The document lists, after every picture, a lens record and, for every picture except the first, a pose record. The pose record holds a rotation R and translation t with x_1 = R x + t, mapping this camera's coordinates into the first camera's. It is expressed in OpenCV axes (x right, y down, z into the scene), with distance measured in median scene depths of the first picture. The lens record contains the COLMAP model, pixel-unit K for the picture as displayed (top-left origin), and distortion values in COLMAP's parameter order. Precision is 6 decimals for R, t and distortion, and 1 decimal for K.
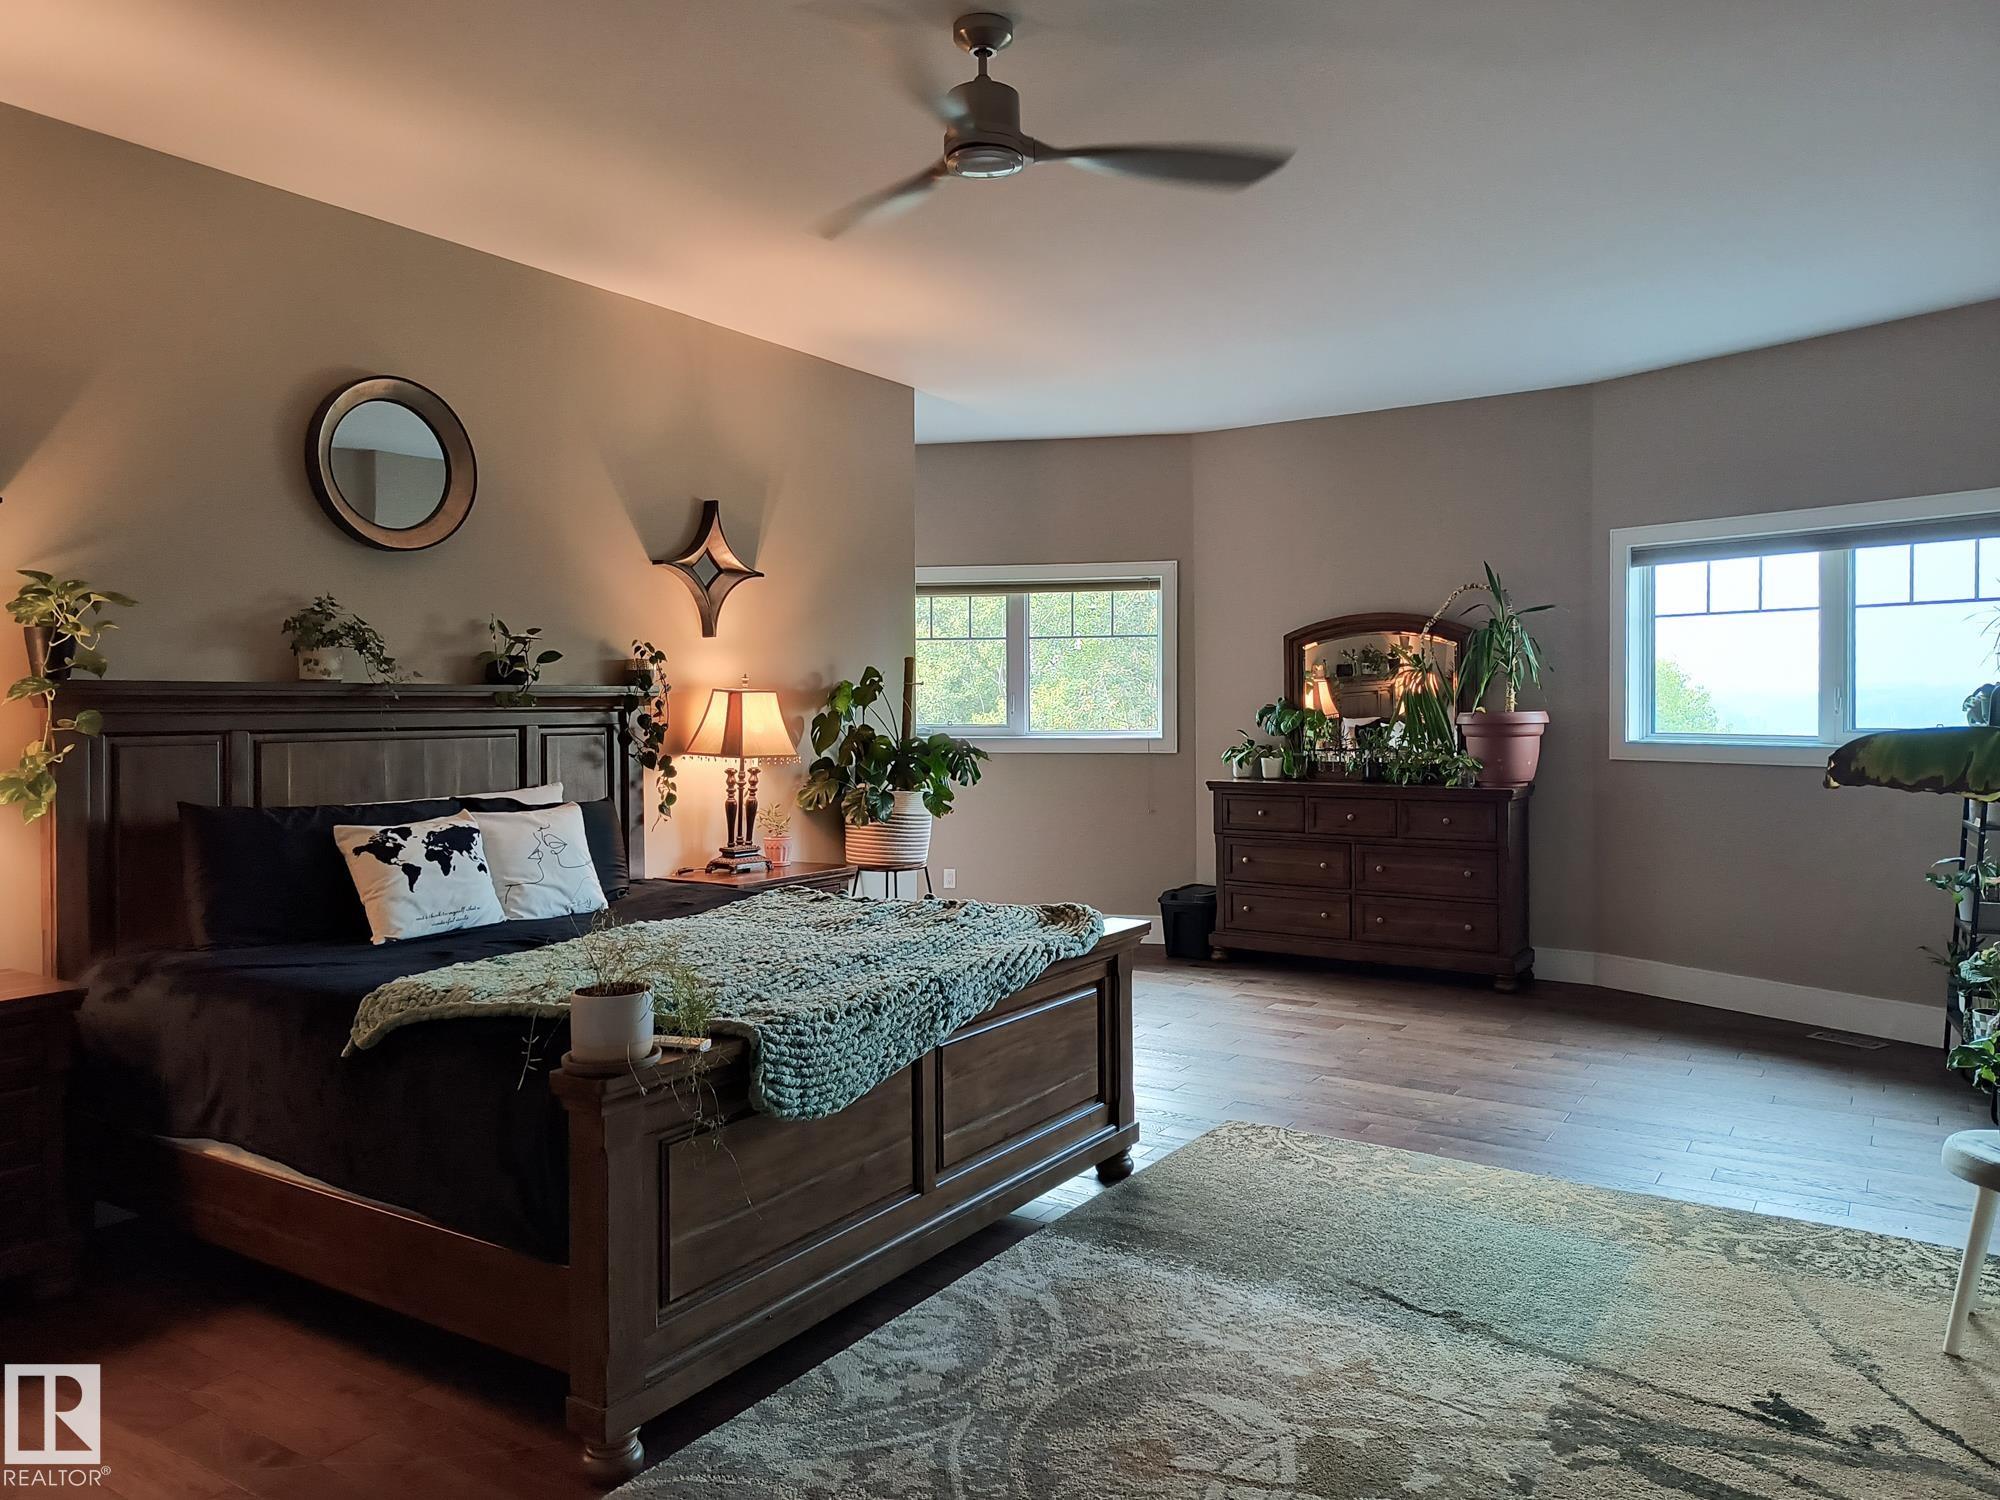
lens RADIAL K [[1397.3, 0, 1000.0], [0, 1397.3, 750.0], [0, 0, 1]] dist [-0.003796, -0.003137]
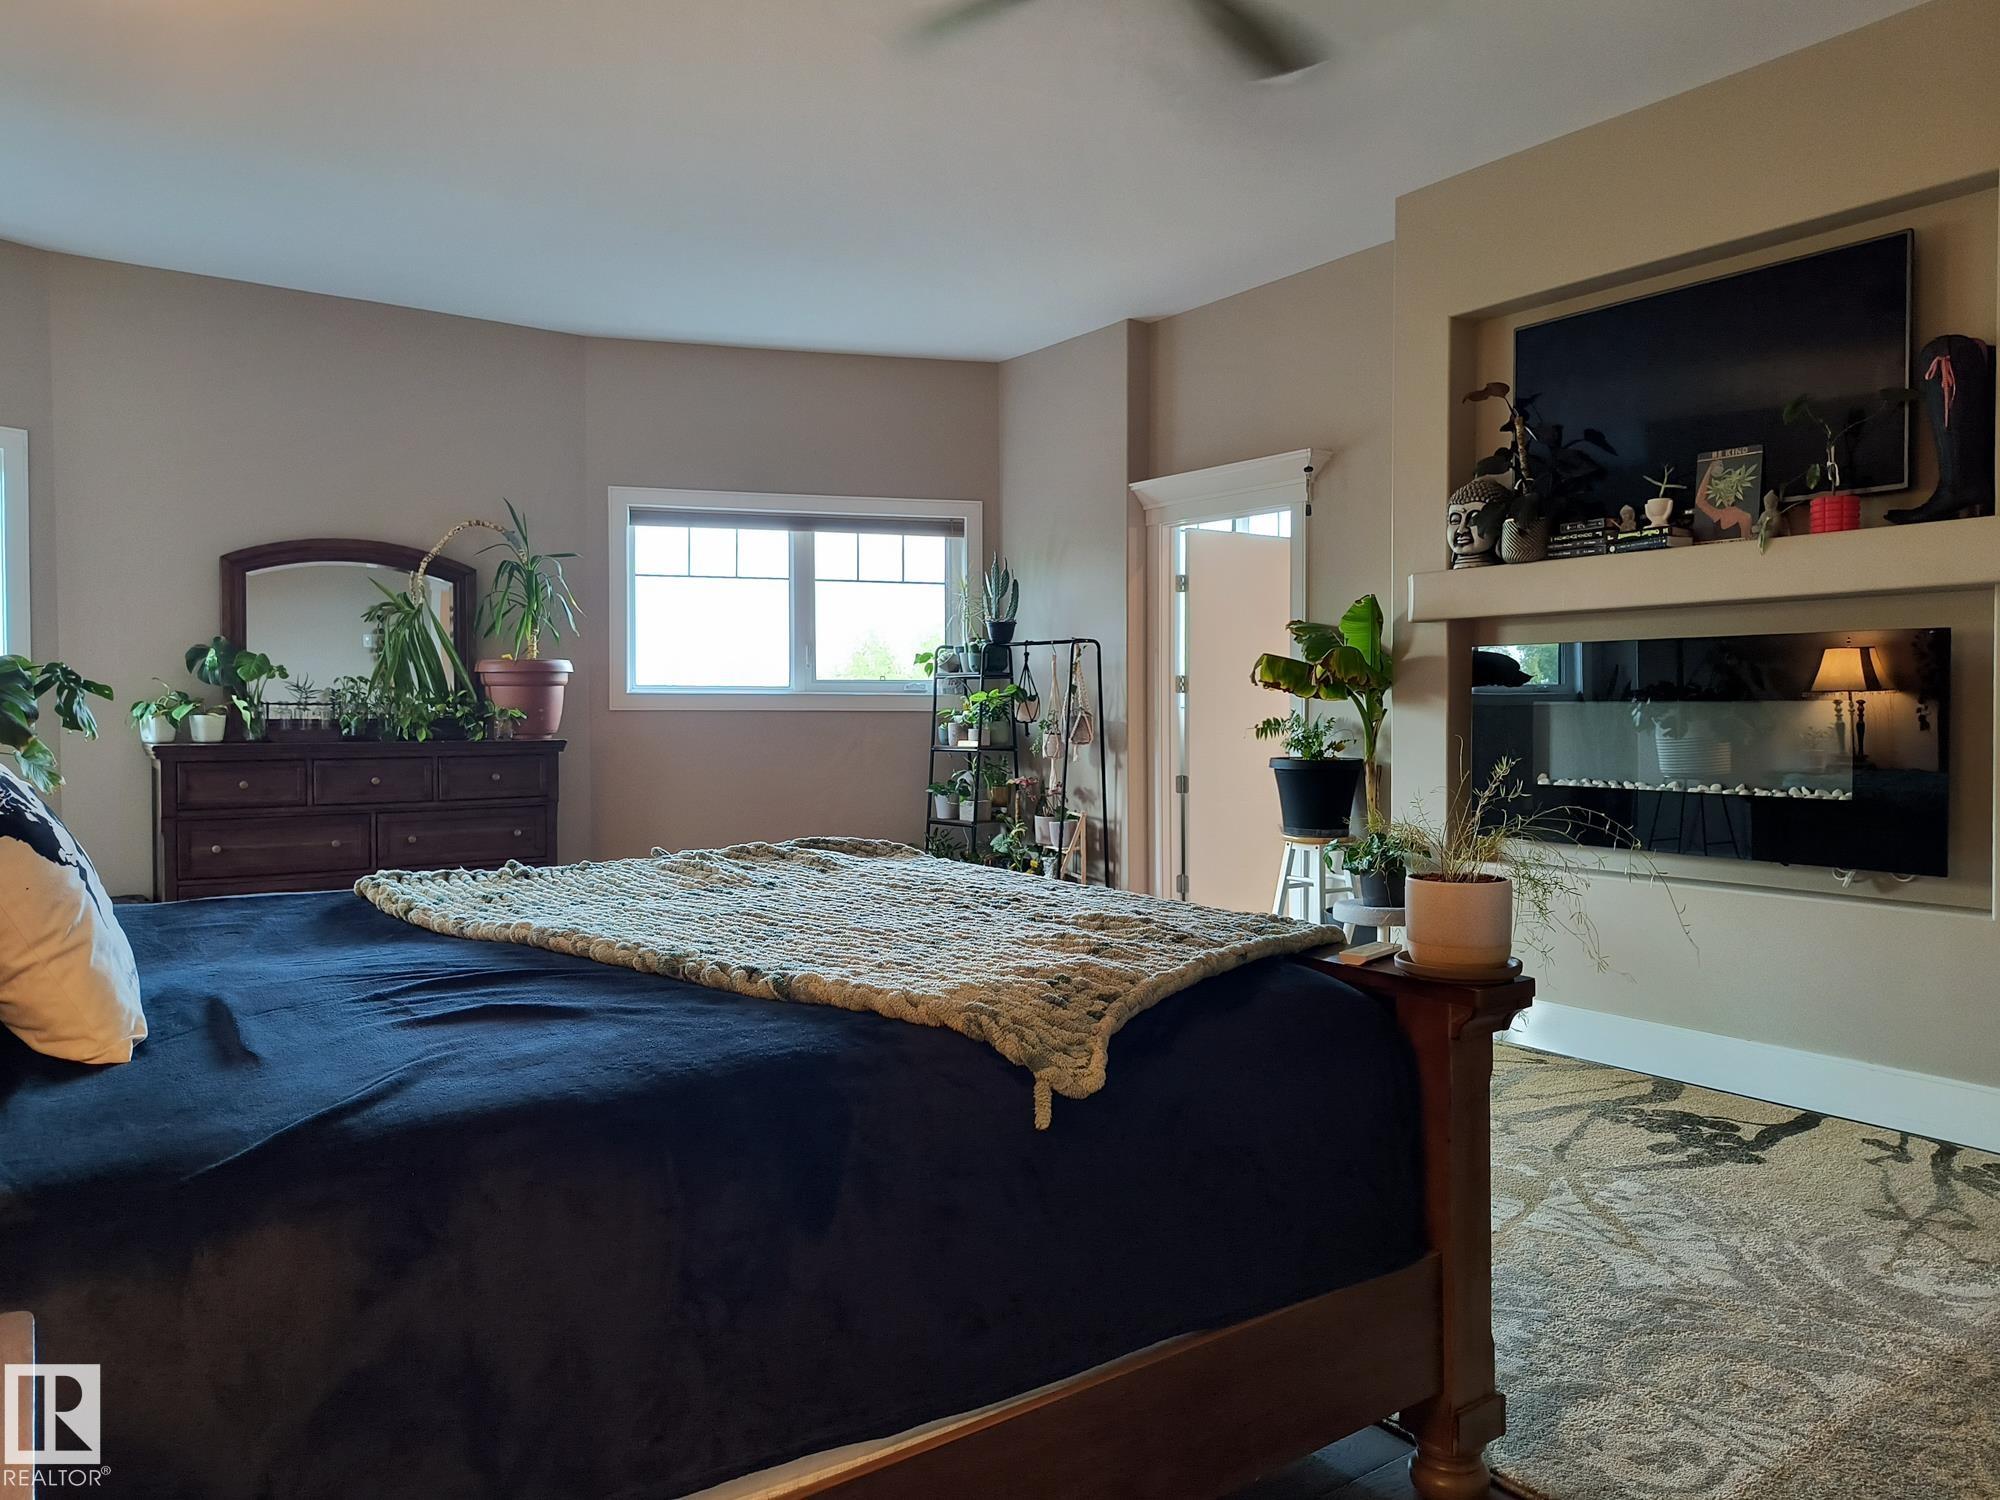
lens RADIAL K [[1397.3, 0, 1000.0], [0, 1397.3, 750.0], [0, 0, 1]] dist [-0.003796, -0.003137]
pose [[0.361472, -0.039857, 0.931531, -0.422323], [0.011590, 0.999201, 0.038255, 0.000920], [-0.932311, -0.003031, 0.361645, 0.363822]]
